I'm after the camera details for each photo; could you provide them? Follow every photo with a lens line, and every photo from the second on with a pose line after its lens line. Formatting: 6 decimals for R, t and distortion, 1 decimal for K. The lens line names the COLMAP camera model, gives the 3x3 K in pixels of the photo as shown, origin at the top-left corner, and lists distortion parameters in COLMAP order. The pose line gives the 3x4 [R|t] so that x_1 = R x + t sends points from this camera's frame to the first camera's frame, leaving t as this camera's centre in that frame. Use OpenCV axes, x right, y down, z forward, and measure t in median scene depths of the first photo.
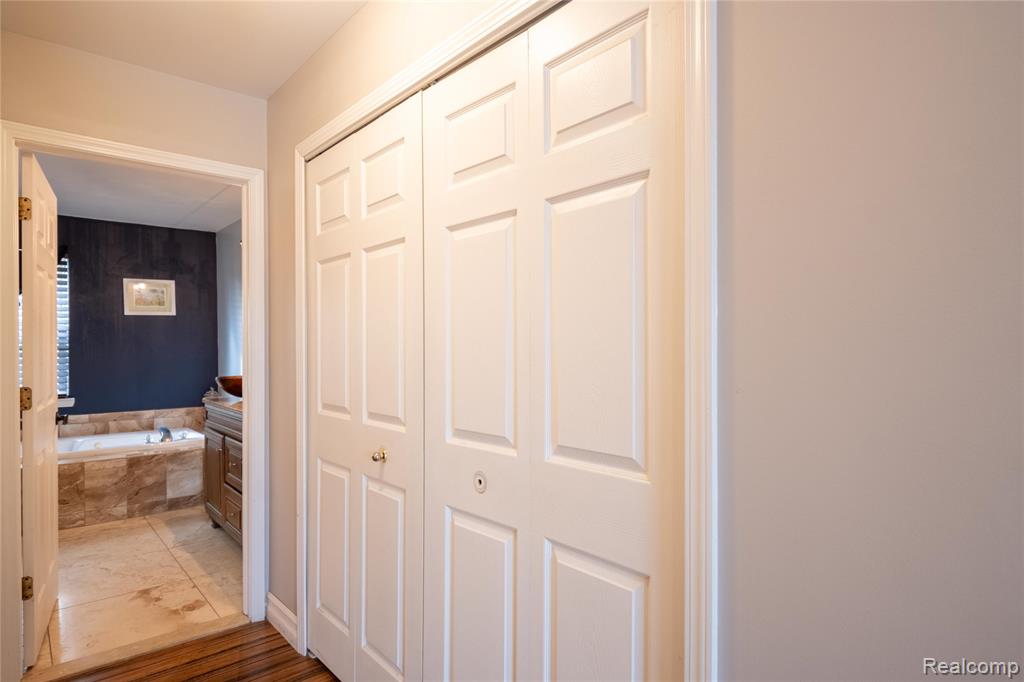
lens RADIAL K [[565.9, 0, 512.0], [0, 565.9, 341.0], [0, 0, 1]] dist [-0.008647, -0.001242]
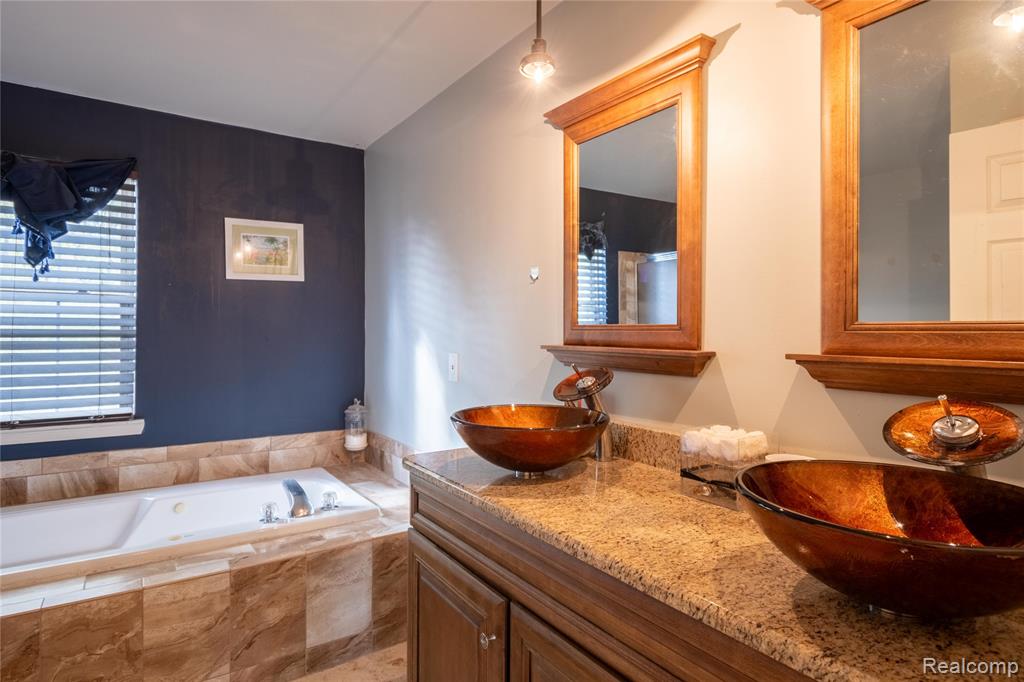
lens RADIAL K [[560.4, 0, 510.1], [0, 560.4, 326.6], [0, 0, 1]] dist [-0.000050, -0.002210]
pose [[0.992285, 0.009982, -0.123575, -0.332055], [-0.010368, 0.999943, -0.002478, 0.002715], [0.123543, 0.003740, 0.992332, 0.472097]]
